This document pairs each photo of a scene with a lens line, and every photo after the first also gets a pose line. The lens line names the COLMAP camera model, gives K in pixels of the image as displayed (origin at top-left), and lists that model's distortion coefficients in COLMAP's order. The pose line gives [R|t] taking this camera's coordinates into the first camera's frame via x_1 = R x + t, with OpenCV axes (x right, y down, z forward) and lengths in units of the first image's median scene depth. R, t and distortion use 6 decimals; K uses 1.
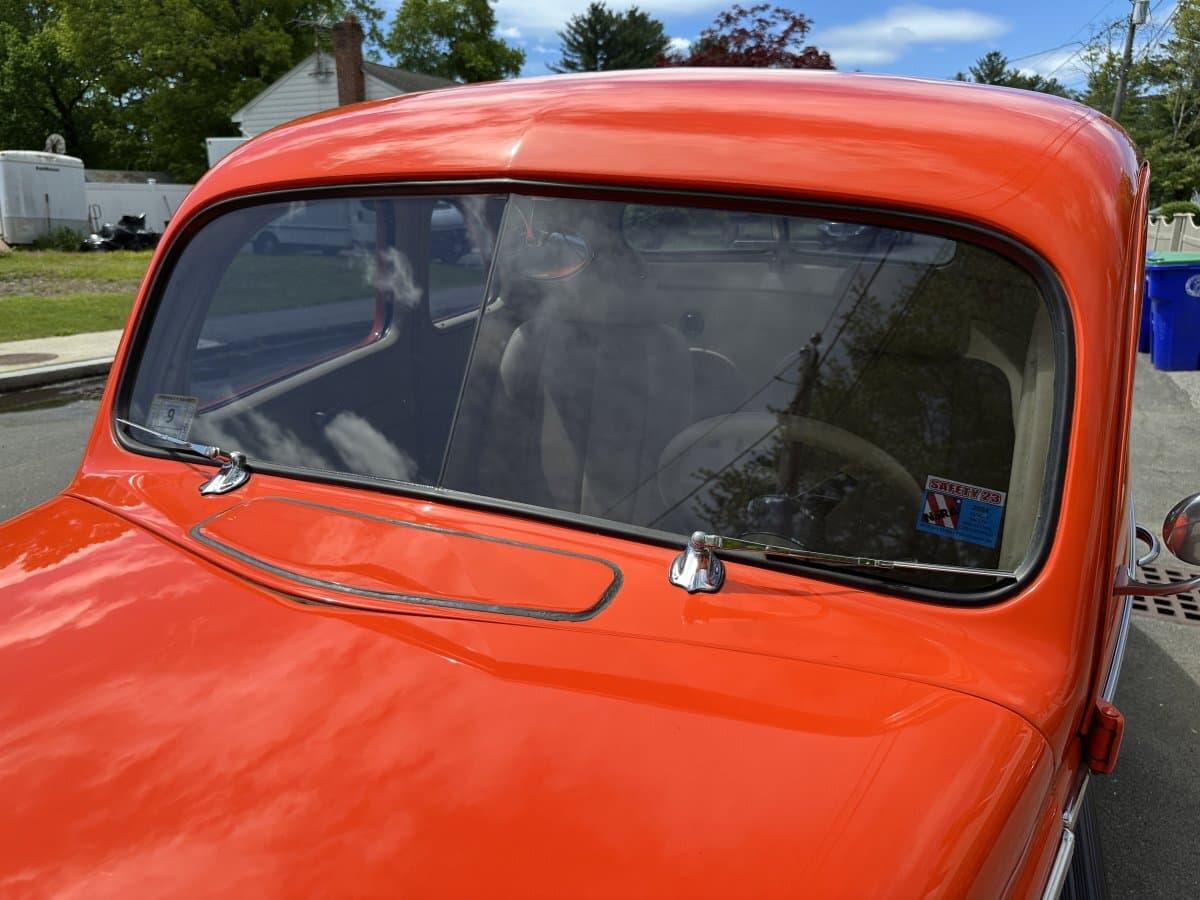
lens RADIAL K [[847.6, 0, 600.0], [0, 847.6, 450.0], [0, 0, 1]] dist [-0.008982, -0.003122]
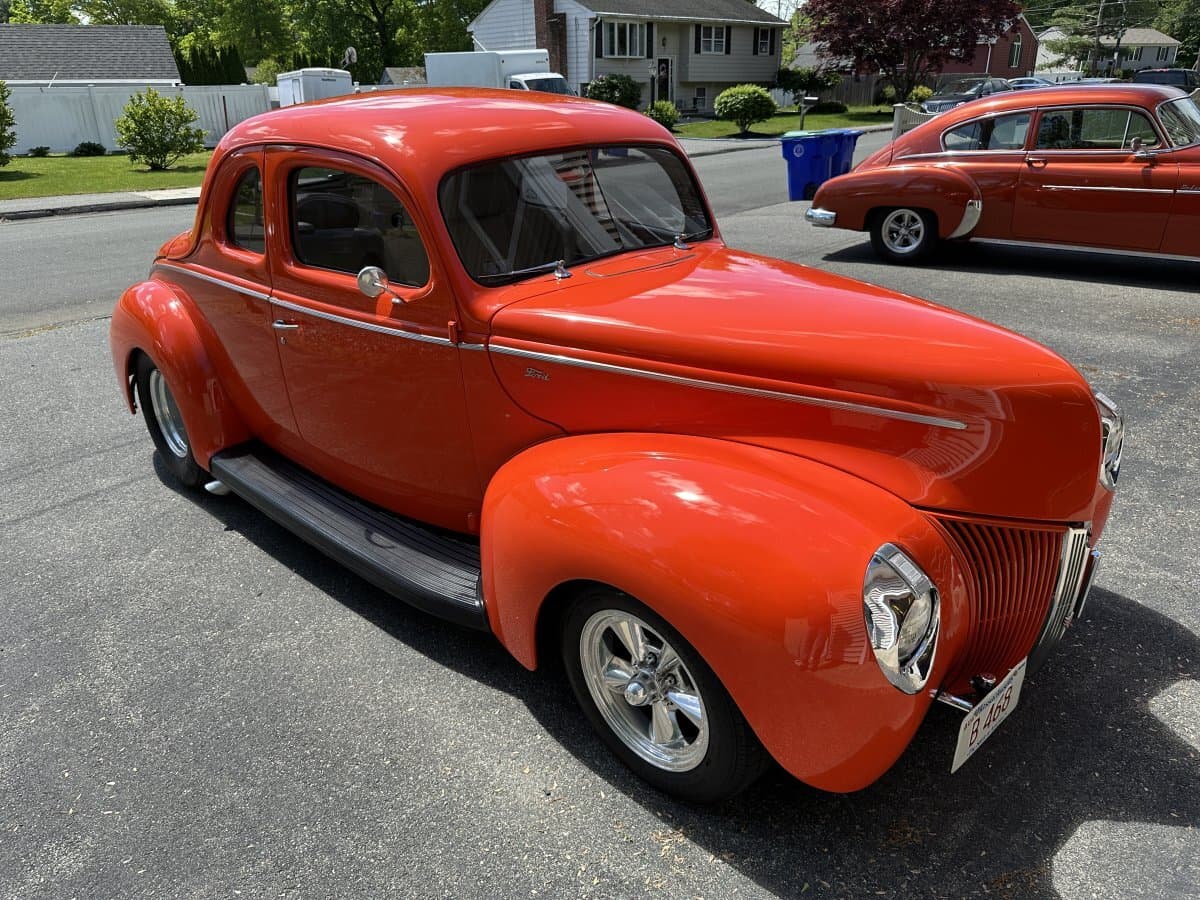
lens RADIAL K [[845.2, 0, 600.0], [0, 845.2, 450.0], [0, 0, 1]] dist [0.004094, -0.008829]
pose [[0.941574, 0.107853, -0.319072, 0.246559], [-0.065273, 0.987815, 0.141283, 0.052767], [0.330422, -0.112202, 0.937140, -0.231389]]
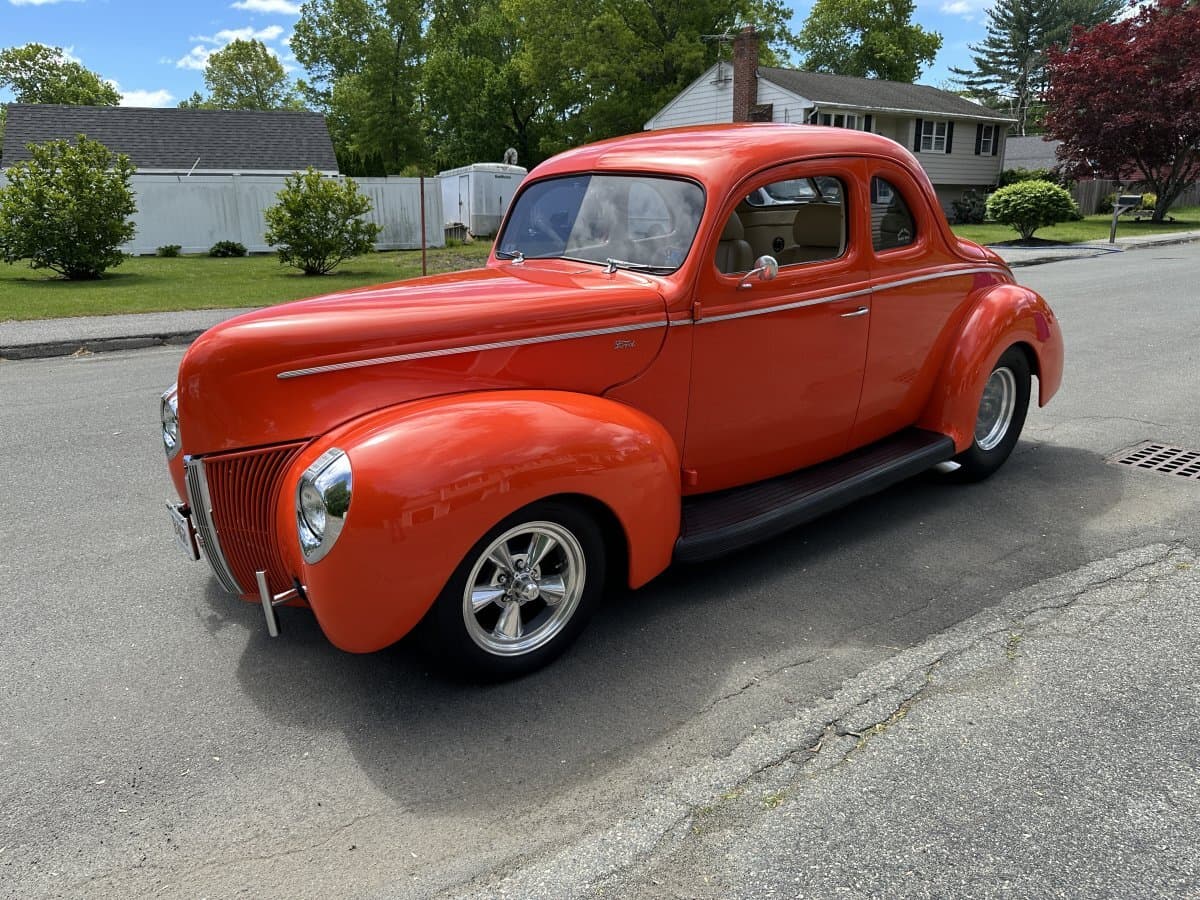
lens RADIAL K [[845.2, 0, 600.0], [0, 845.2, 450.0], [0, 0, 1]] dist [0.004094, -0.008829]
pose [[0.899527, 0.100004, -0.425265, 0.046702], [-0.097501, 0.994850, 0.027711, 0.022269], [0.425846, 0.016537, 0.904644, -0.065940]]
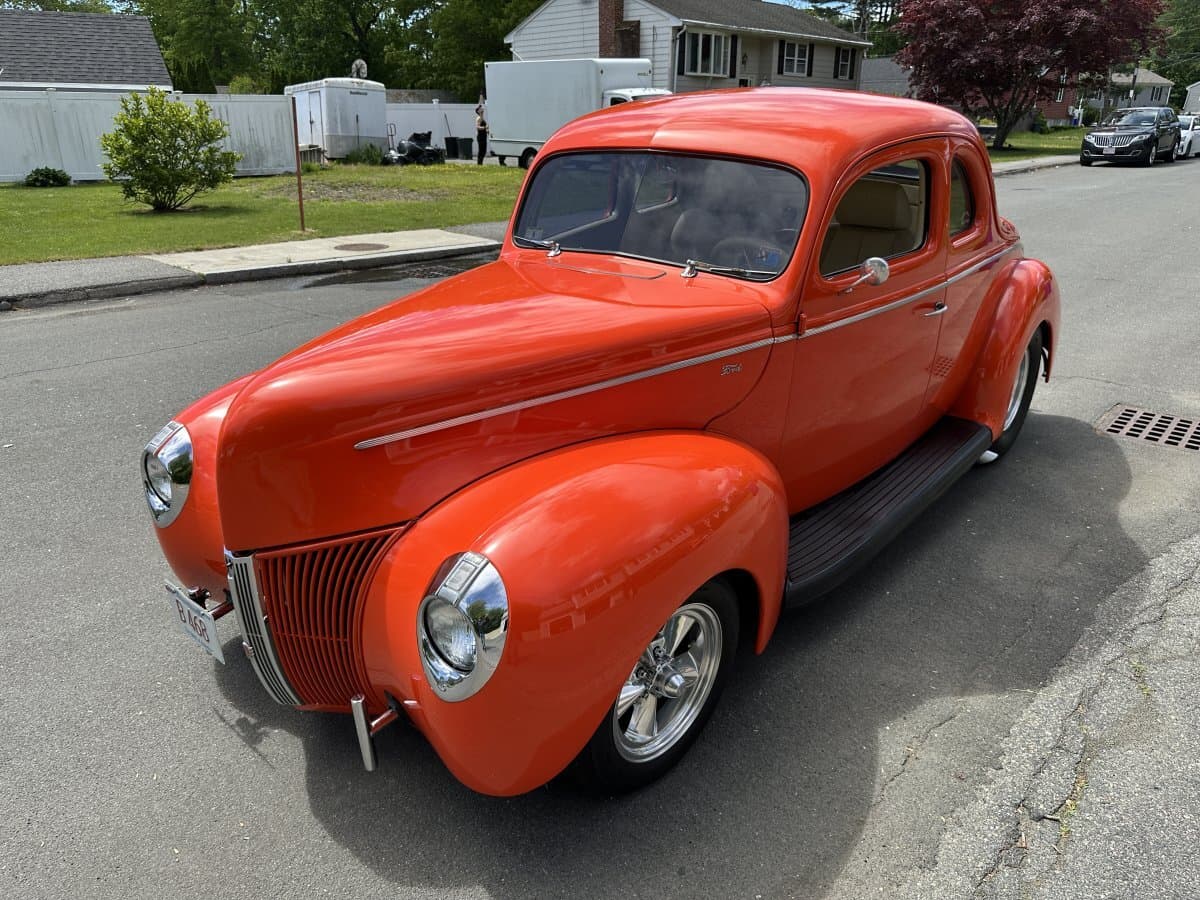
lens RADIAL K [[846.5, 0, 595.3], [0, 846.5, 450.6], [0, 0, 1]] dist [-0.003559, -0.002955]
pose [[0.959728, 0.091758, -0.265523, 0.017113], [-0.065938, 0.992327, 0.104590, 0.012846], [0.273082, -0.082870, 0.958415, -0.061116]]
